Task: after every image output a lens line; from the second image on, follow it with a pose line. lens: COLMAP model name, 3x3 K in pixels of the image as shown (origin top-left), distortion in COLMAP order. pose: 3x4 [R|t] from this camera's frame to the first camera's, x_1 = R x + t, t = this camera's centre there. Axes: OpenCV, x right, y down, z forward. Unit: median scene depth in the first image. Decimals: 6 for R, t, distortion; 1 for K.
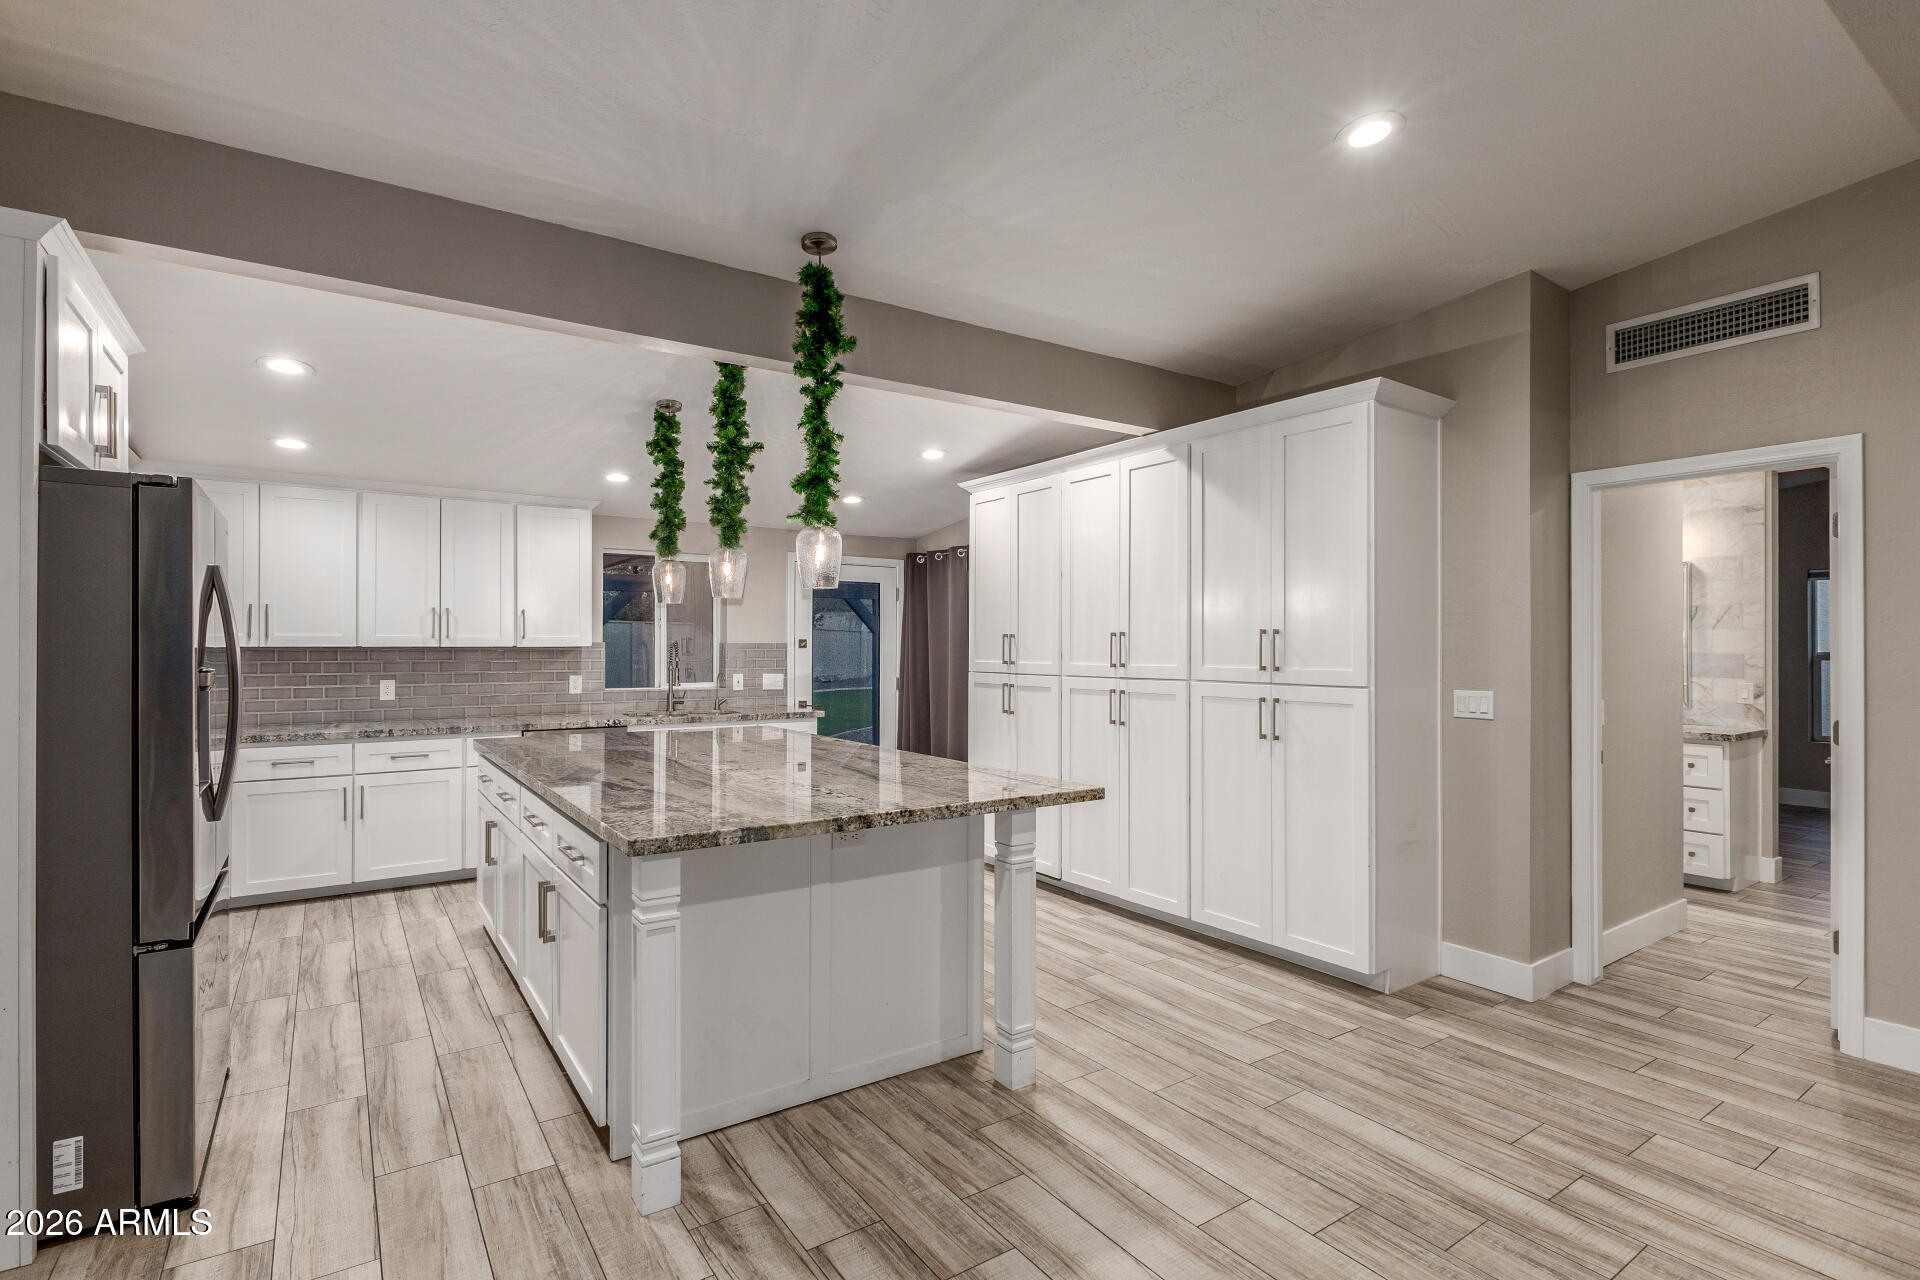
lens RADIAL K [[937.6, 0, 980.4], [0, 937.6, 643.5], [0, 0, 1]] dist [0.018622, -0.004918]
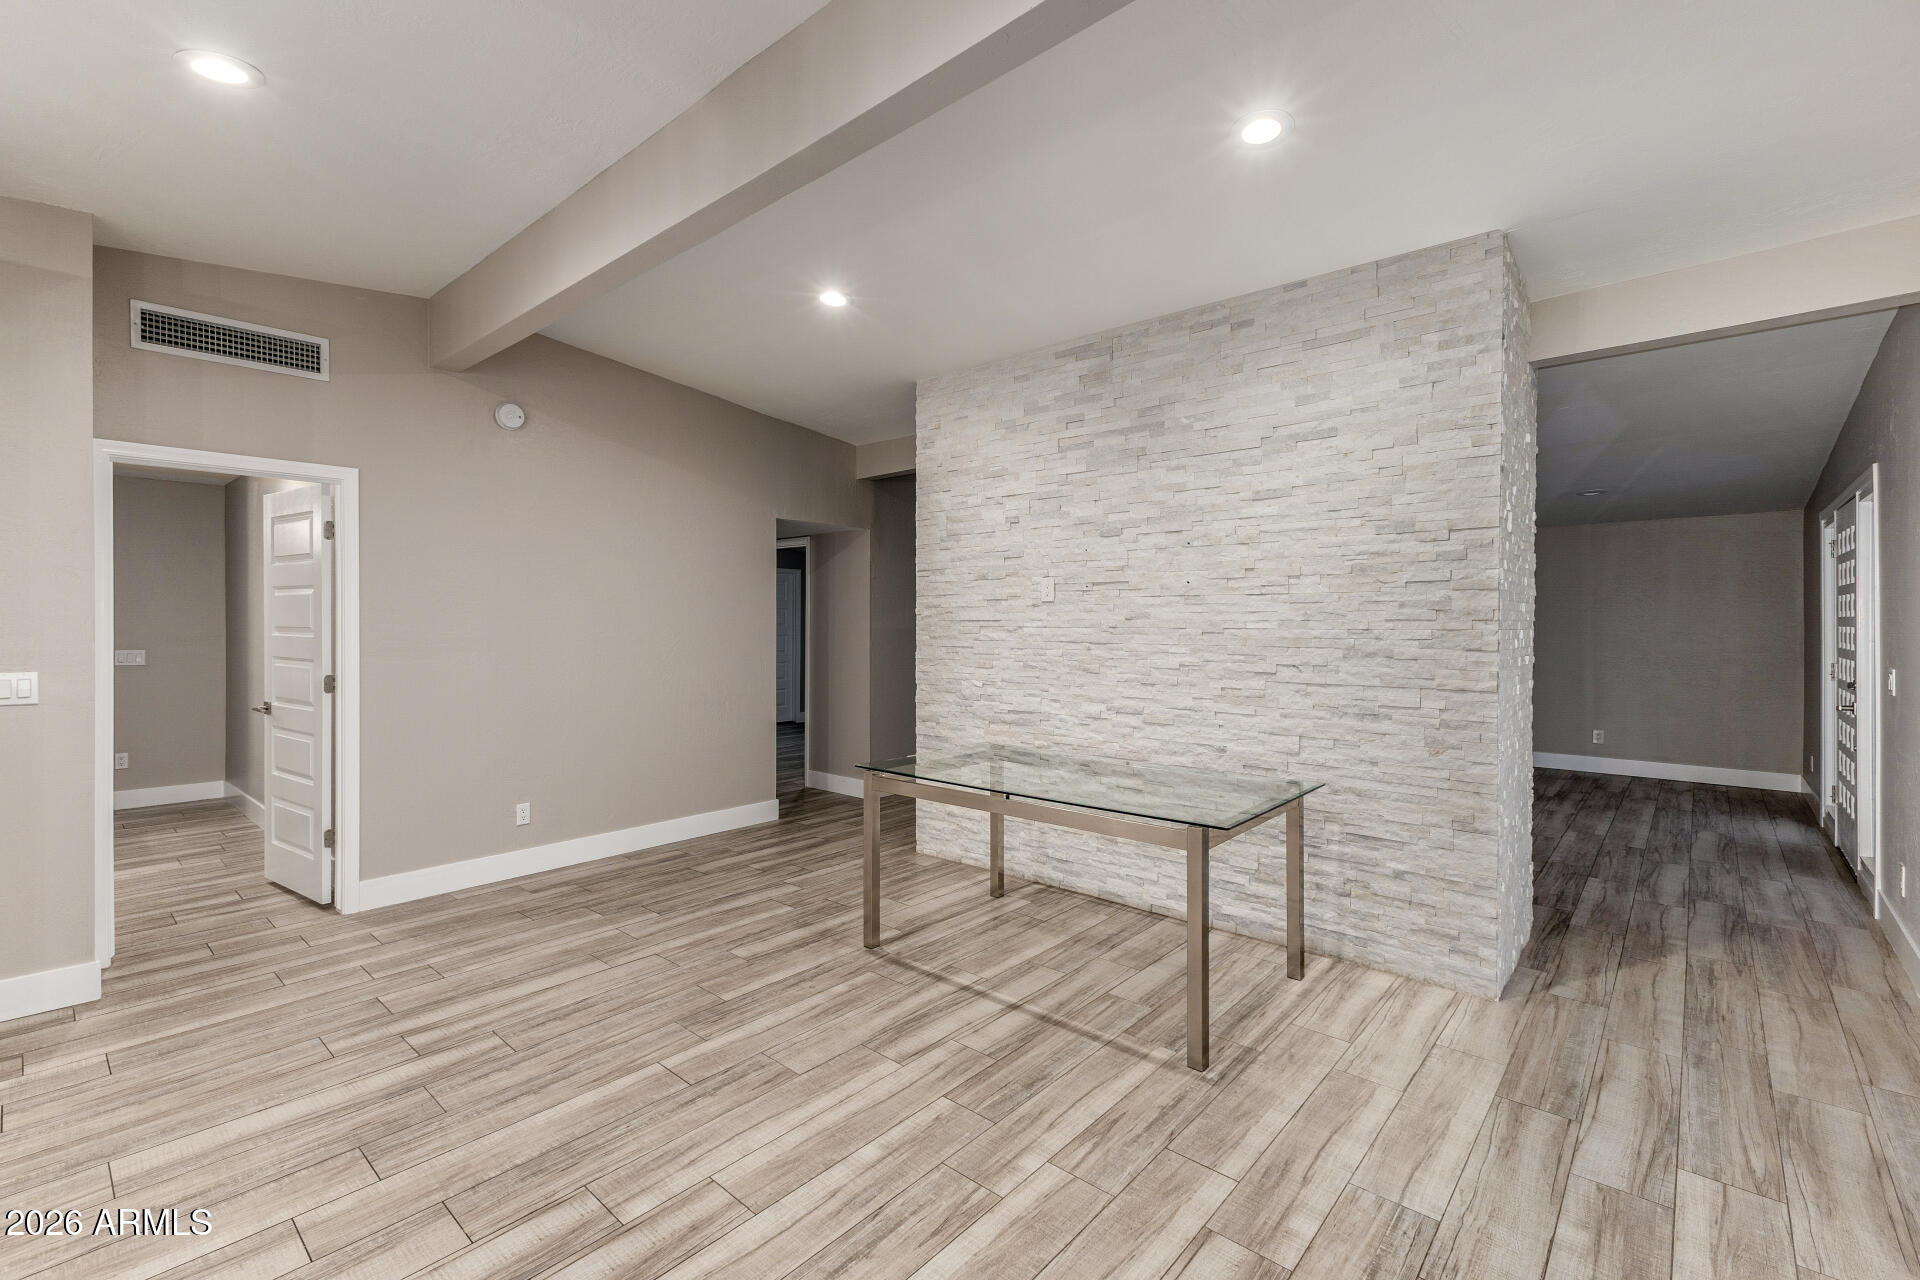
lens RADIAL K [[836.1, 0, 977.3], [0, 836.1, 627.2], [0, 0, 1]] dist [0.012768, -0.001806]
pose [[-0.238694, -0.010609, 0.971037, -0.510586], [-0.004734, 0.999941, 0.009761, -0.002647], [-0.971083, -0.002267, -0.238730, 0.413554]]
